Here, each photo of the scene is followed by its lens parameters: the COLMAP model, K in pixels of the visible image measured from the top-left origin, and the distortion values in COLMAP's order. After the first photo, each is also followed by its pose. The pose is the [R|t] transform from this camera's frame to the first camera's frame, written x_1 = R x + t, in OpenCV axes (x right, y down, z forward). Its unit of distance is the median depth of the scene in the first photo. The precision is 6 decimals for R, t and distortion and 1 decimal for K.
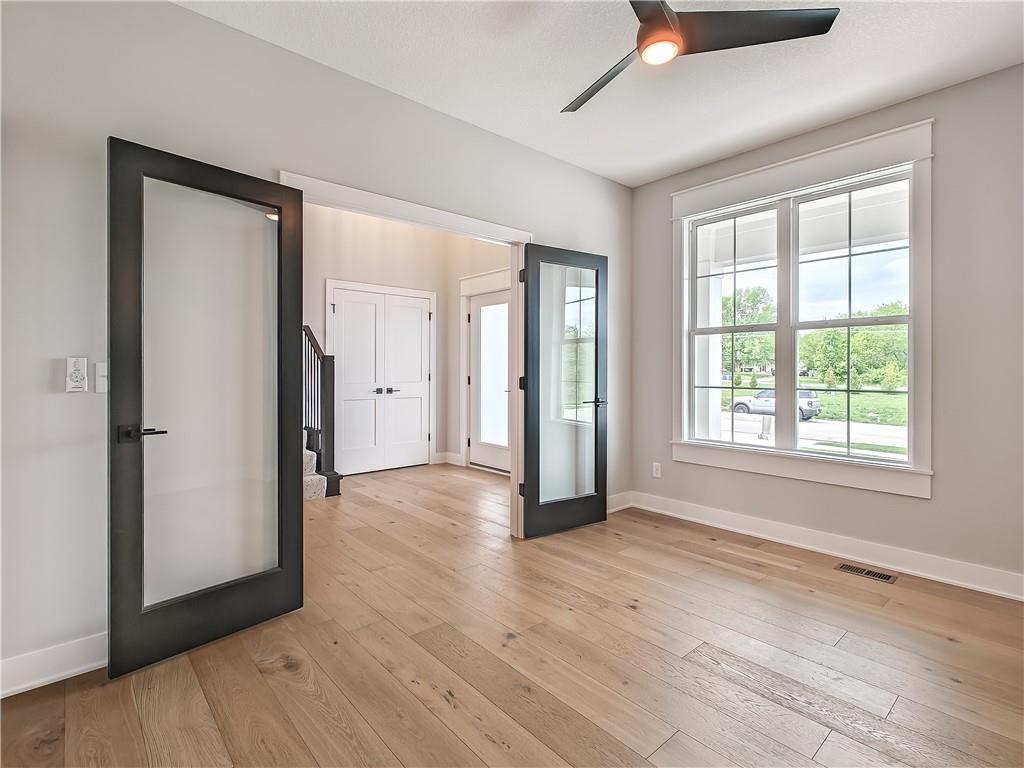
lens RADIAL K [[510.9, 0, 512.0], [0, 510.9, 373.7], [0, 0, 1]] dist [-0.001813, -0.000448]
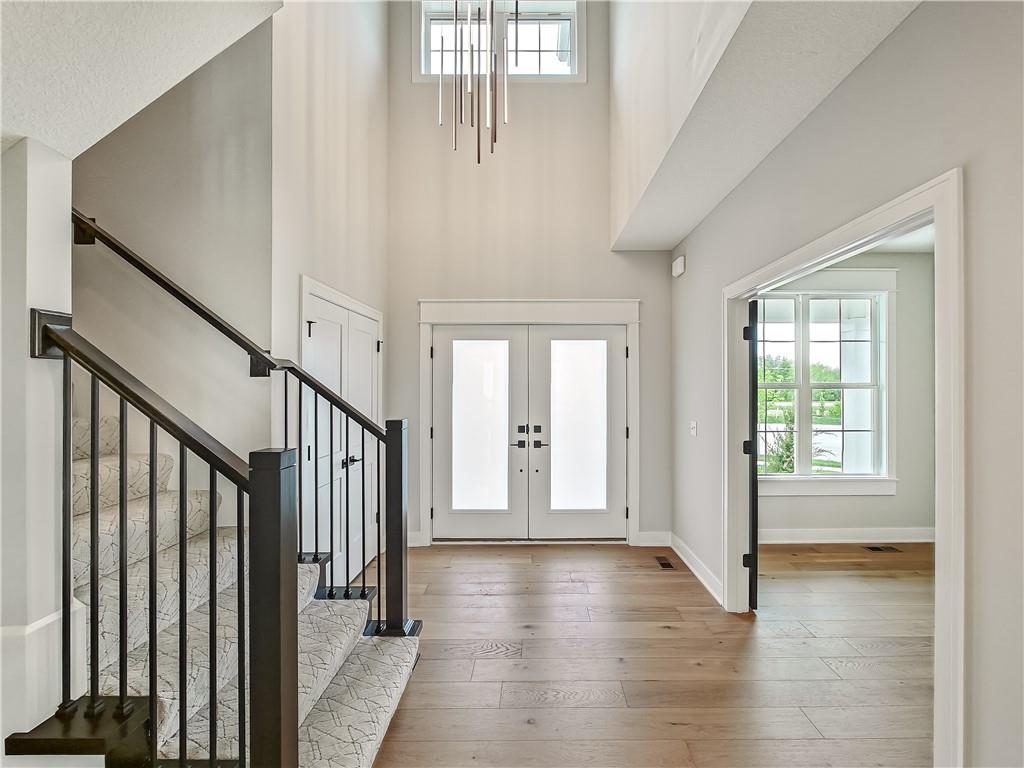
lens RADIAL K [[425.3, 0, 512.0], [0, 425.3, 384.0], [0, 0, 1]] dist [-0.000522, -0.000045]
pose [[0.658562, 0.034892, 0.751717, -0.802479], [0.012797, 0.998261, -0.057547, -0.034131], [-0.752417, 0.047518, 0.656970, 0.783675]]
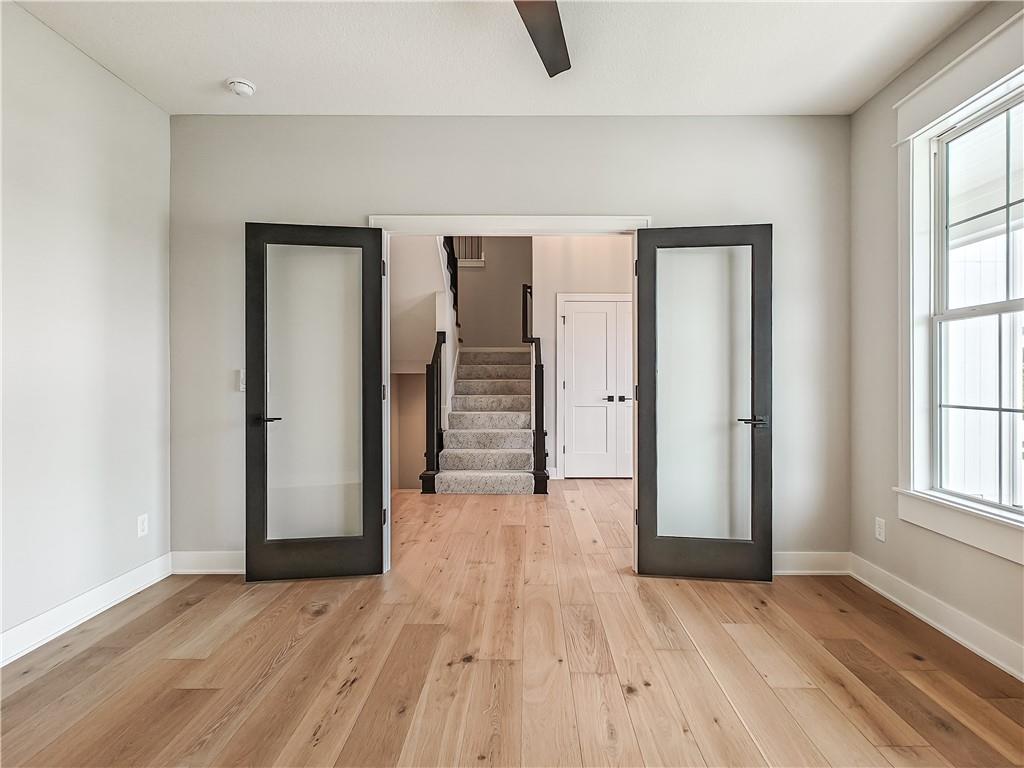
lens RADIAL K [[499.0, 0, 512.0], [0, 499.0, 384.0], [0, 0, 1]] dist [-0.002937, -0.000011]
pose [[0.740774, 0.009350, -0.671690, 0.412282], [-0.006220, 0.999956, 0.007060, -0.001336], [0.671726, -0.001052, 0.740799, 0.228164]]
